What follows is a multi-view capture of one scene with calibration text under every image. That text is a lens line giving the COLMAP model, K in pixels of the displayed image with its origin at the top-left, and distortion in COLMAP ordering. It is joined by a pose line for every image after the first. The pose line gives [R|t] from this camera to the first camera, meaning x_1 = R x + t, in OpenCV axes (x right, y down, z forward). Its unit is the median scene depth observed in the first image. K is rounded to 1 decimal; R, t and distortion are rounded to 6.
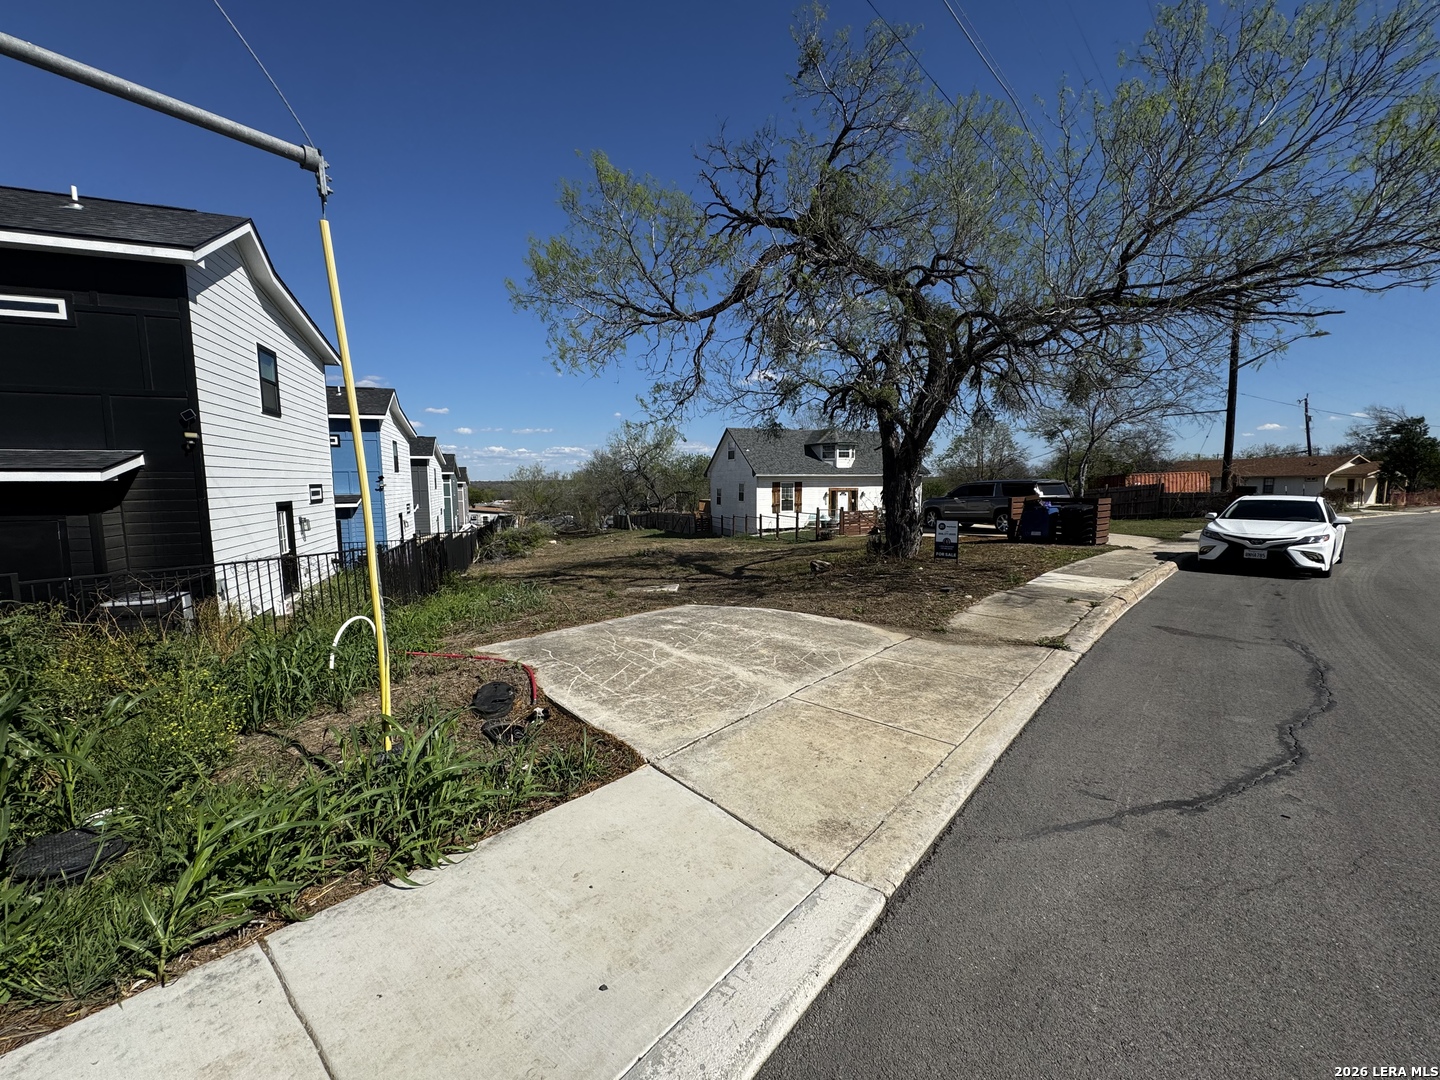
lens RADIAL K [[574.5, 0, 718.9], [0, 574.5, 538.0], [0, 0, 1]] dist [-0.002274, 0.000854]
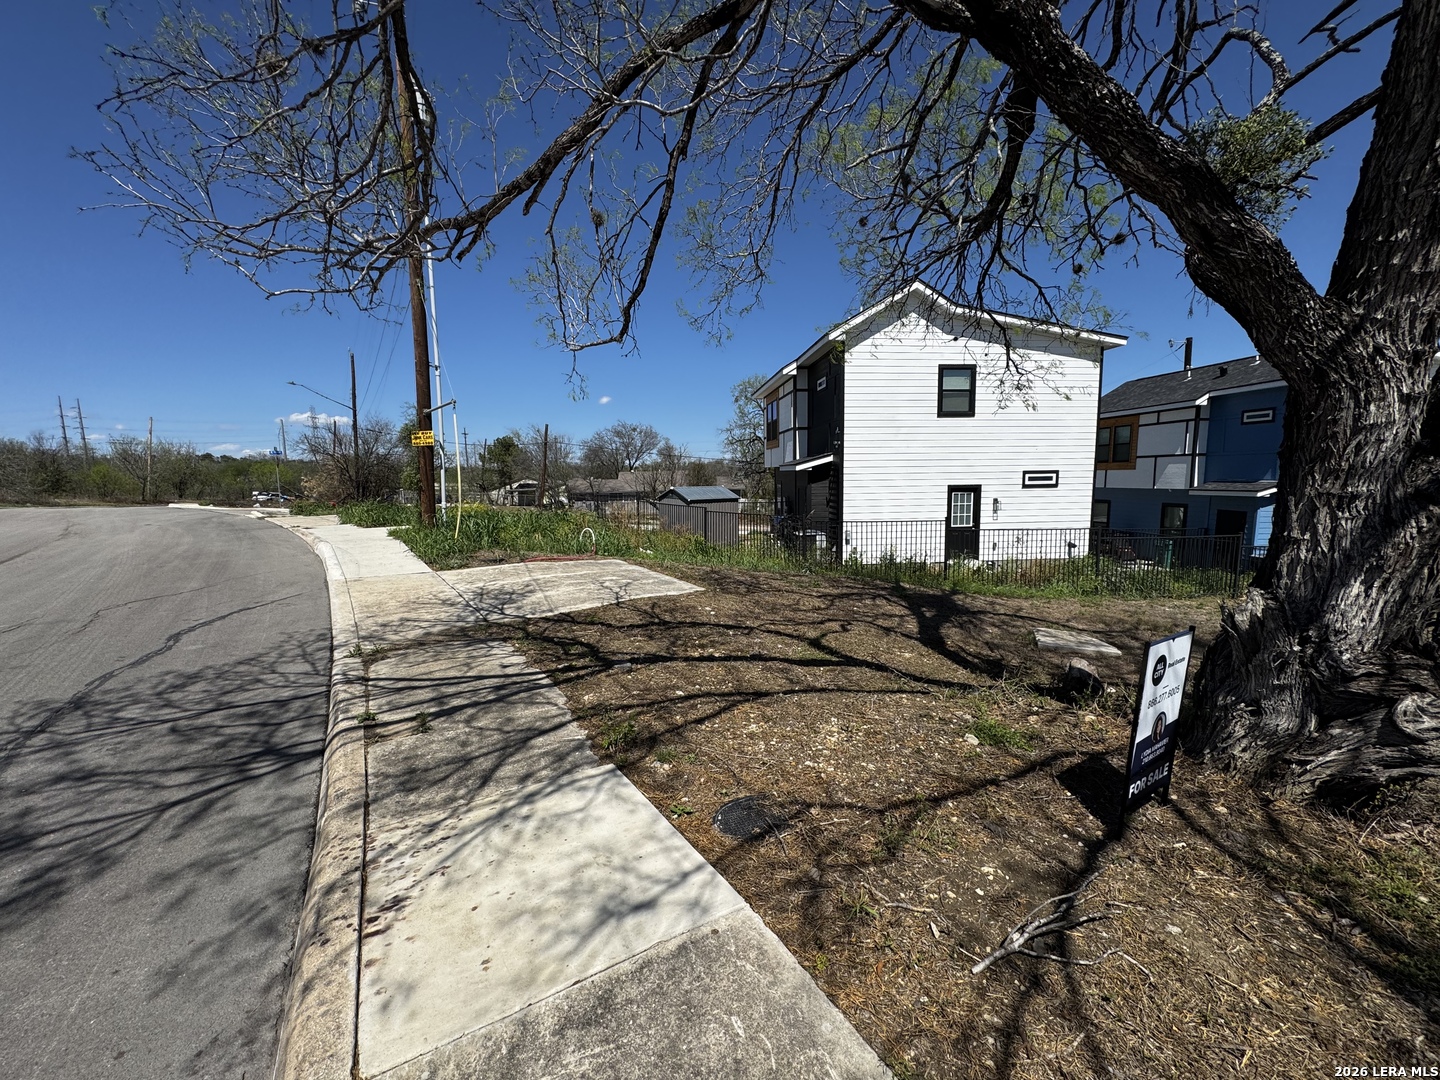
lens RADIAL K [[574.5, 0, 717.0], [0, 574.5, 540.4], [0, 0, 1]] dist [-0.002274, 0.000854]
pose [[-0.258431, 0.120151, -0.958529, 0.503124], [-0.083549, 0.985737, 0.146087, -0.068781], [0.962410, 0.117837, -0.244706, 0.673626]]
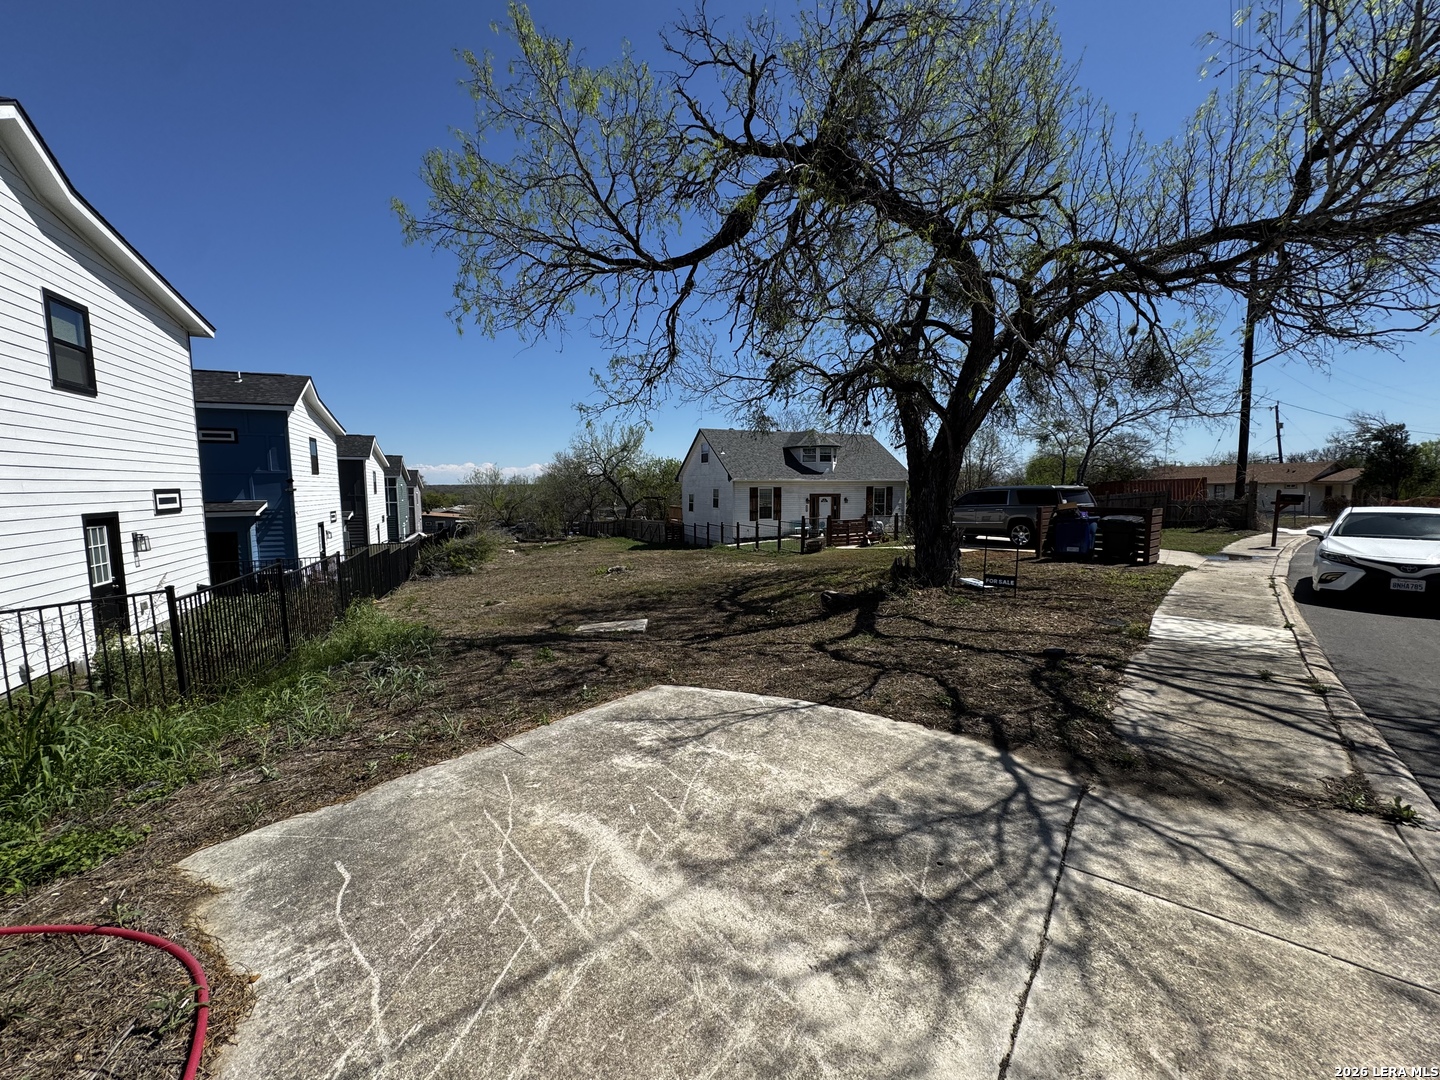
lens RADIAL K [[574.5, 0, 719.5], [0, 574.5, 540.5], [0, 0, 1]] dist [-0.002274, 0.000854]
pose [[0.998537, -0.001990, 0.054028, -0.012603], [0.002215, 0.999989, -0.004105, -0.020134], [-0.054019, 0.004218, 0.998531, 0.196585]]
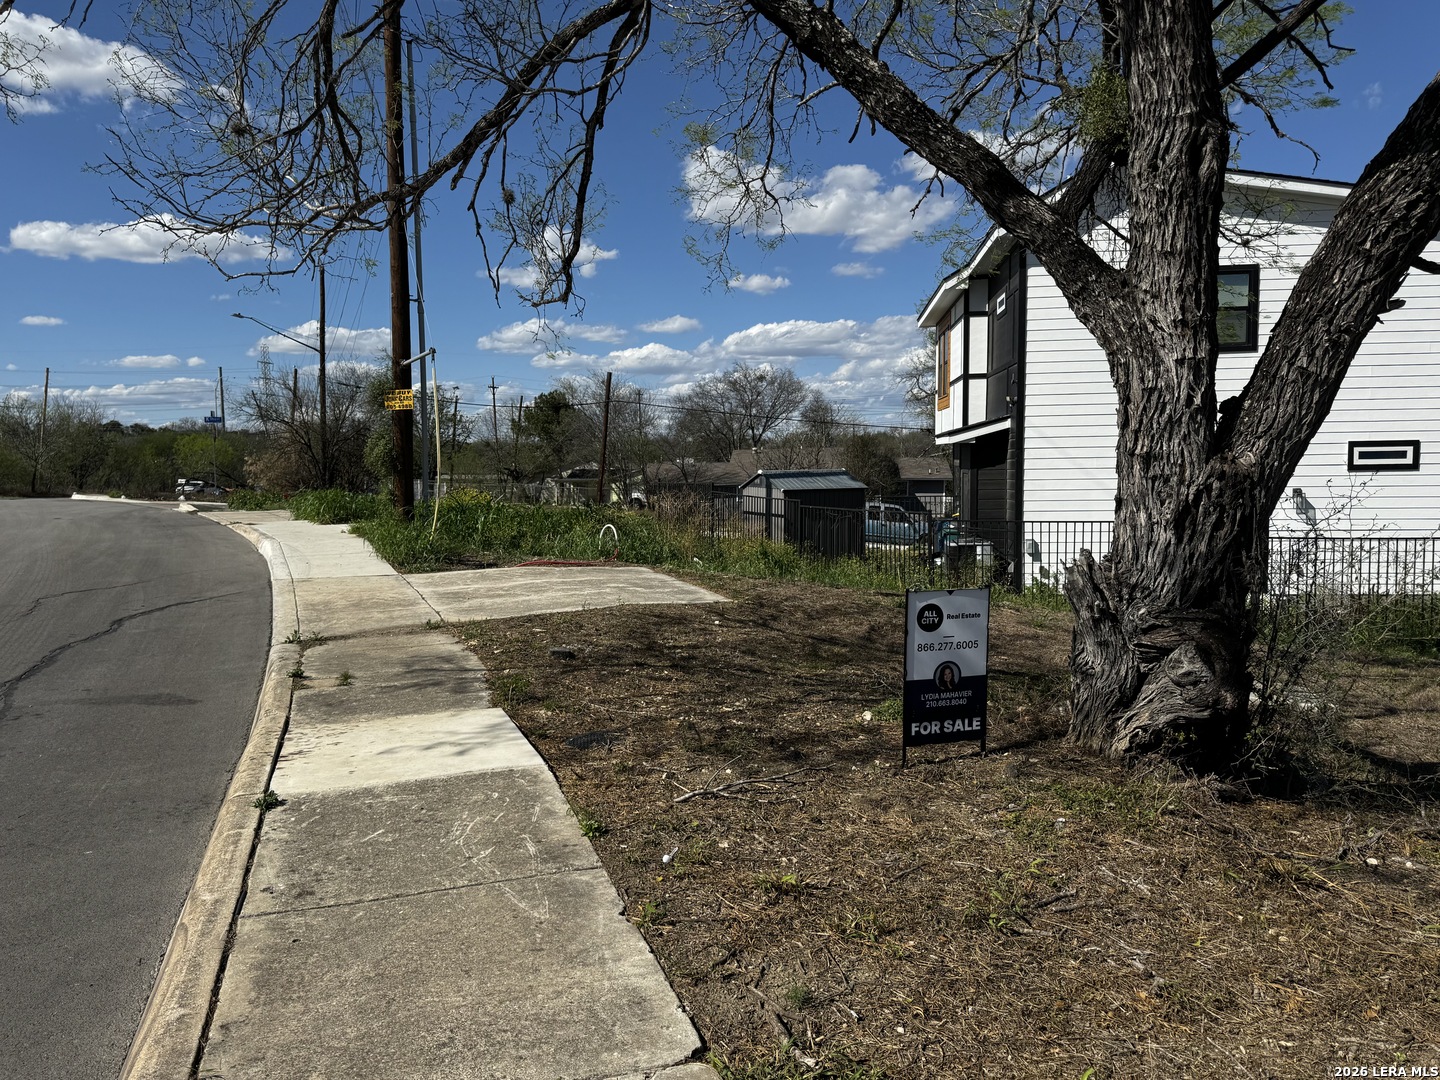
lens RADIAL K [[1052.5, 0, 728.1], [0, 1052.5, 539.8], [0, 0, 1]] dist [0.022900, -0.015778]
pose [[-0.441332, 0.082715, -0.893524, 0.649389], [-0.074457, 0.988933, 0.128323, -0.079901], [0.894250, 0.123162, -0.430289, 0.848518]]
